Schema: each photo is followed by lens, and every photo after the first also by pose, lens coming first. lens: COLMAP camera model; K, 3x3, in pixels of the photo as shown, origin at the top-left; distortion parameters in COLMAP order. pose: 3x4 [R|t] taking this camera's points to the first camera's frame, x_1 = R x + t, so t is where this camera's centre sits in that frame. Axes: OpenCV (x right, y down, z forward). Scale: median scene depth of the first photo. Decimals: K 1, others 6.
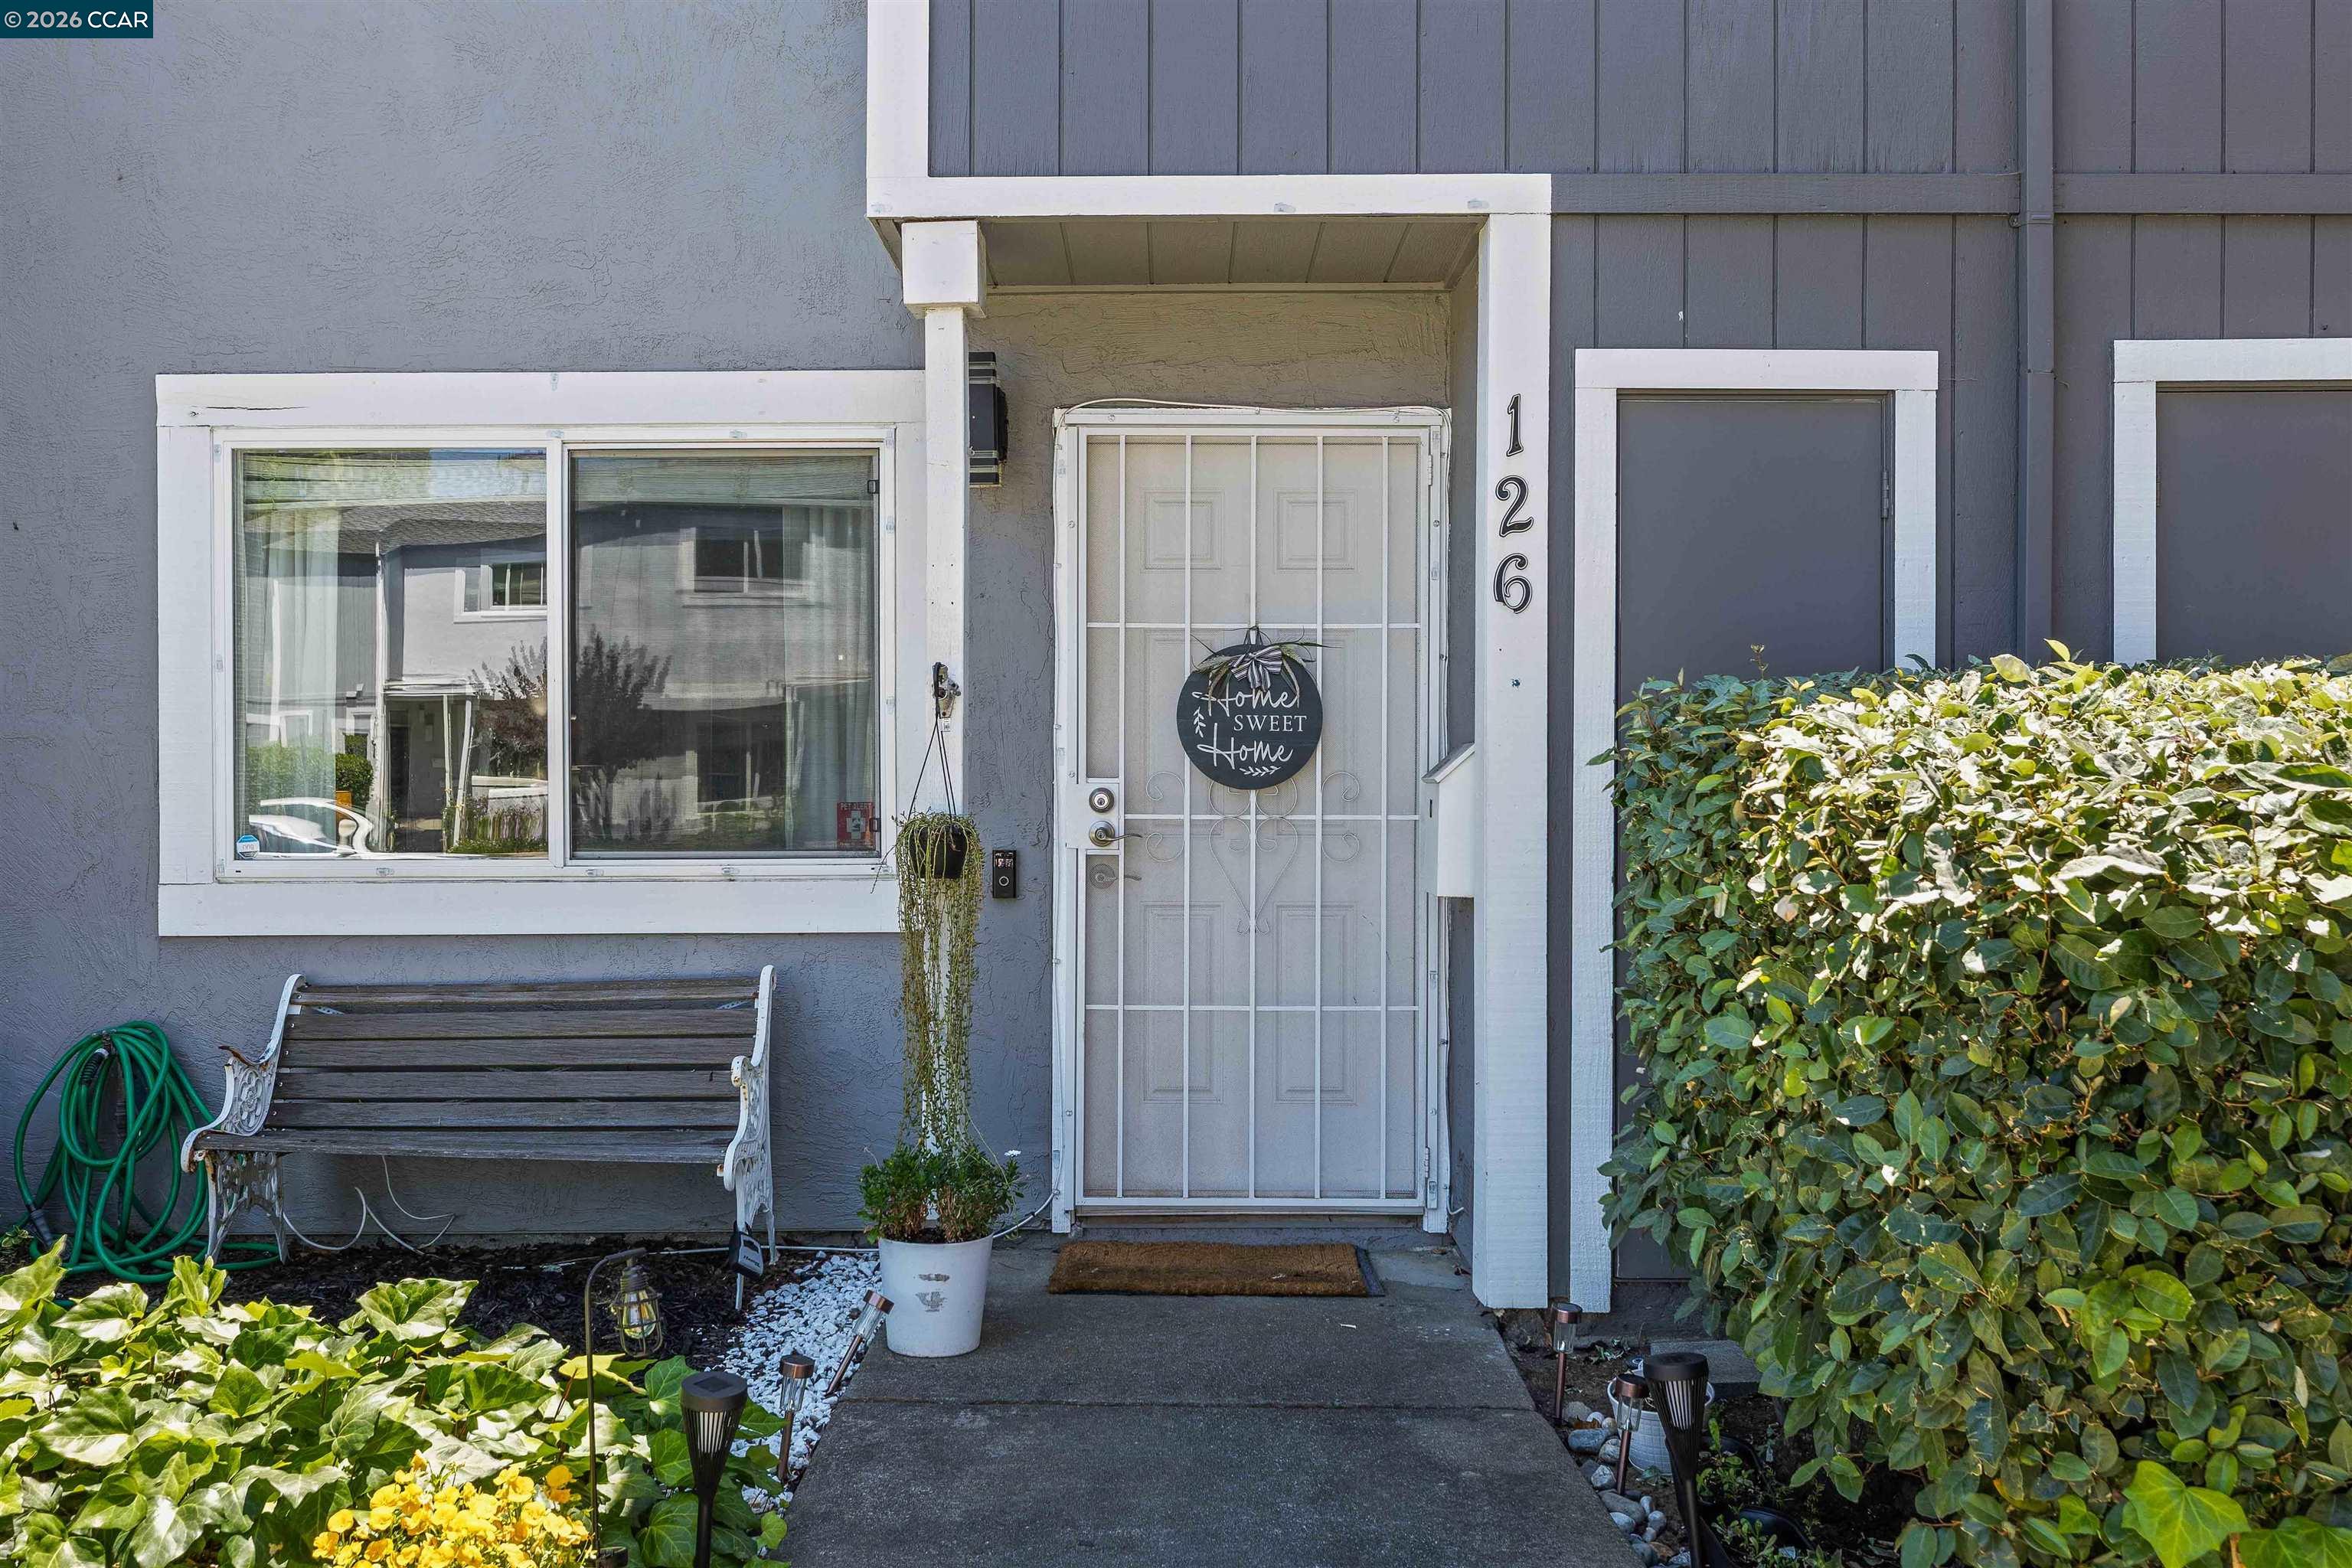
lens RADIAL K [[2125.7, 0, 1211.0], [0, 2125.7, 752.3], [0, 0, 1]] dist [0.002589, -0.001229]
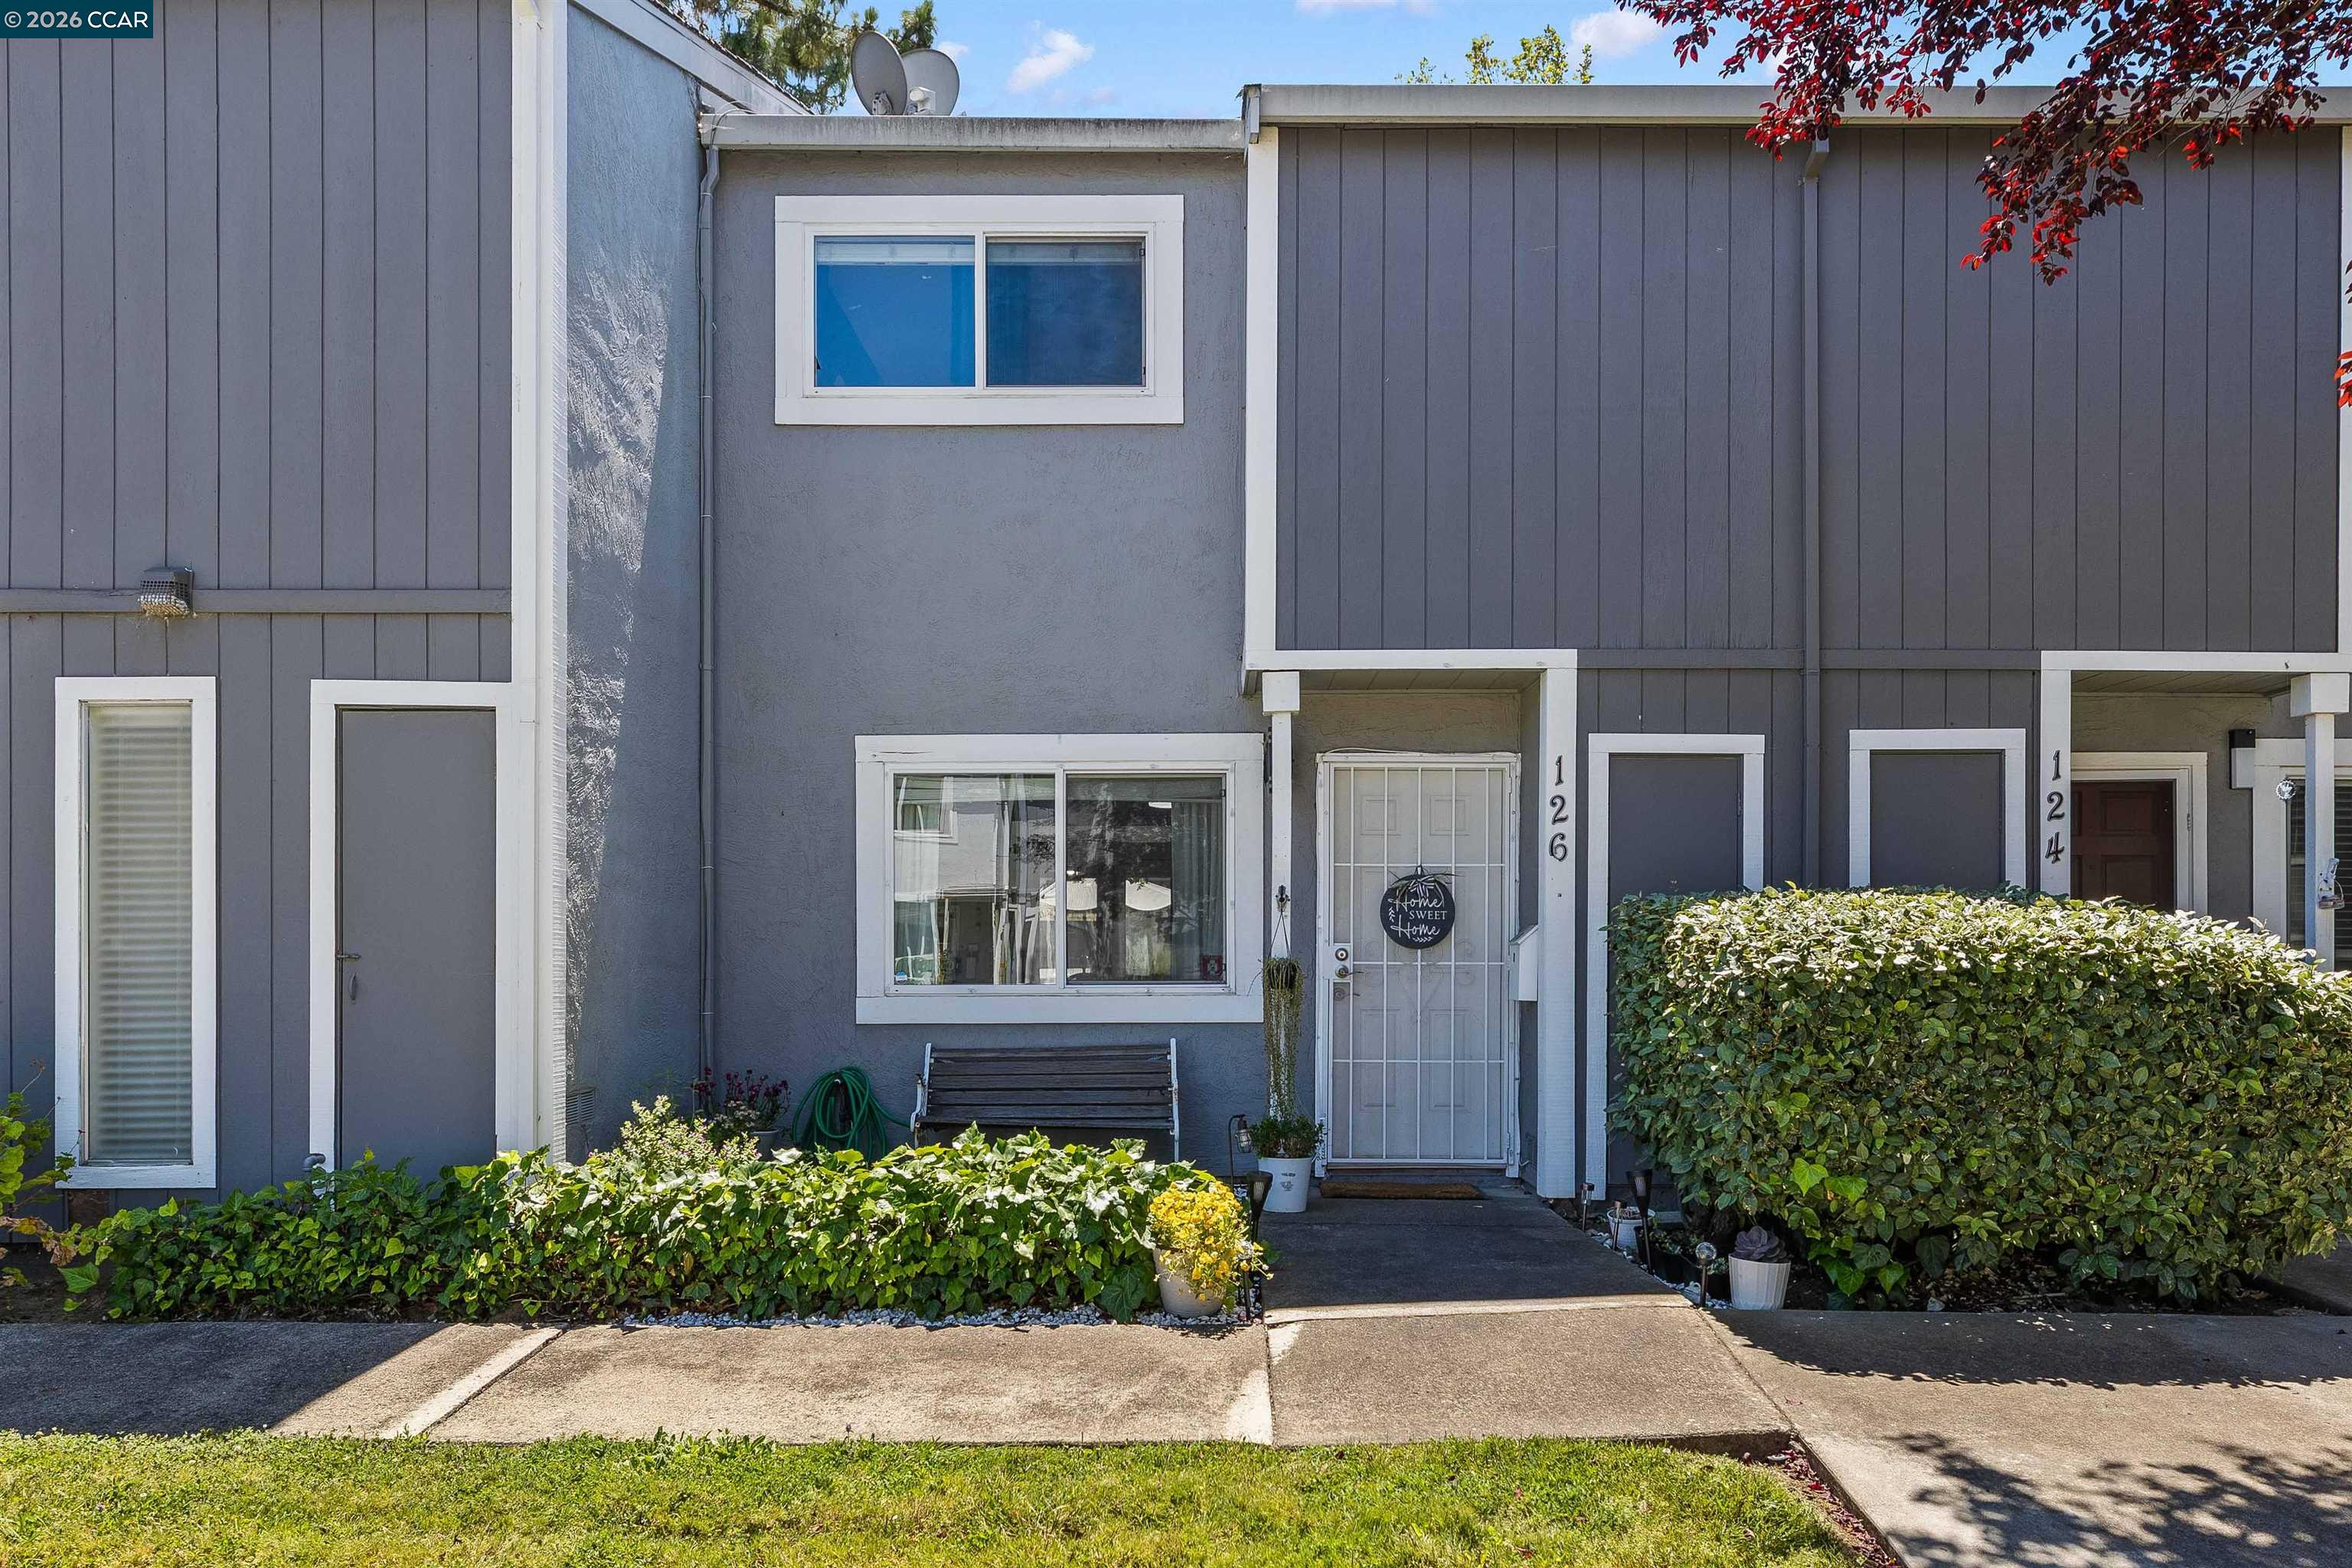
lens RADIAL K [[1879.9, 0, 1208.0], [0, 1879.9, 928.3], [0, 0, 1]] dist [-0.000658, 0.007646]
pose [[0.999985, 0.001701, -0.005226, -0.188207], [-0.001753, 0.999948, -0.009999, 0.018275], [0.005209, 0.010008, 0.999936, -0.825074]]
